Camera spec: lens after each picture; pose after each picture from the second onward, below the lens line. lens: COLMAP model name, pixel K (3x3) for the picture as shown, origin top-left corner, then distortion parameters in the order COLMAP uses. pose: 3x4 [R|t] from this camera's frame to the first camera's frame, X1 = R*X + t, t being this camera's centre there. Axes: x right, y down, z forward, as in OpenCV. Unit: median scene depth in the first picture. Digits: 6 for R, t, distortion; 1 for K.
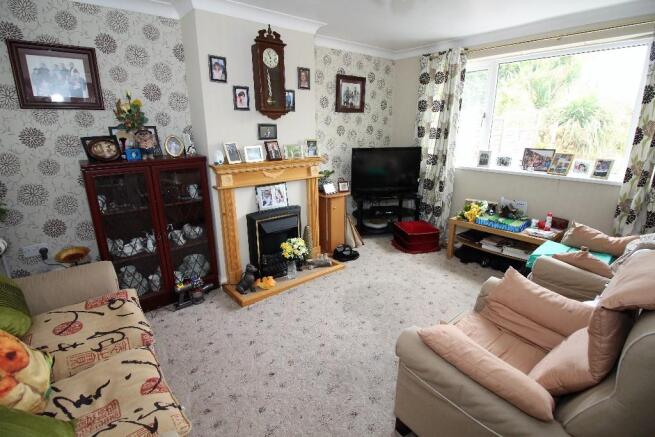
lens RADIAL K [[307.3, 0, 327.6], [0, 307.3, 209.6], [0, 0, 1]] dist [0.001398, -0.013239]
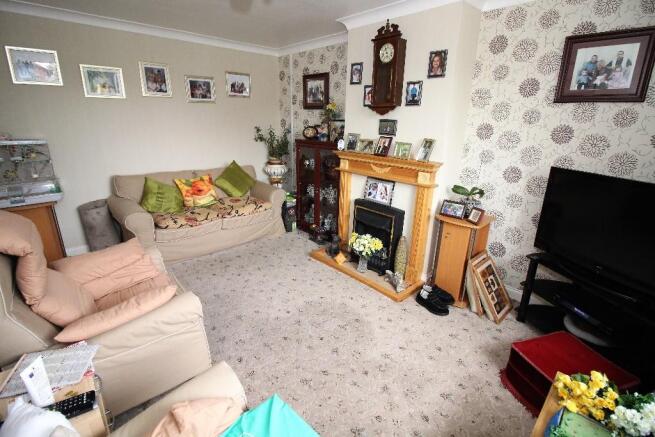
lens RADIAL K [[307.3, 0, 327.6], [0, 307.3, 209.6], [0, 0, 1]] dist [0.001398, -0.013239]
pose [[0.060015, 0.297357, -0.952878, 0.818190], [-0.277861, 0.921846, 0.270172, -0.219089], [0.958745, 0.248554, 0.137948, 0.729714]]
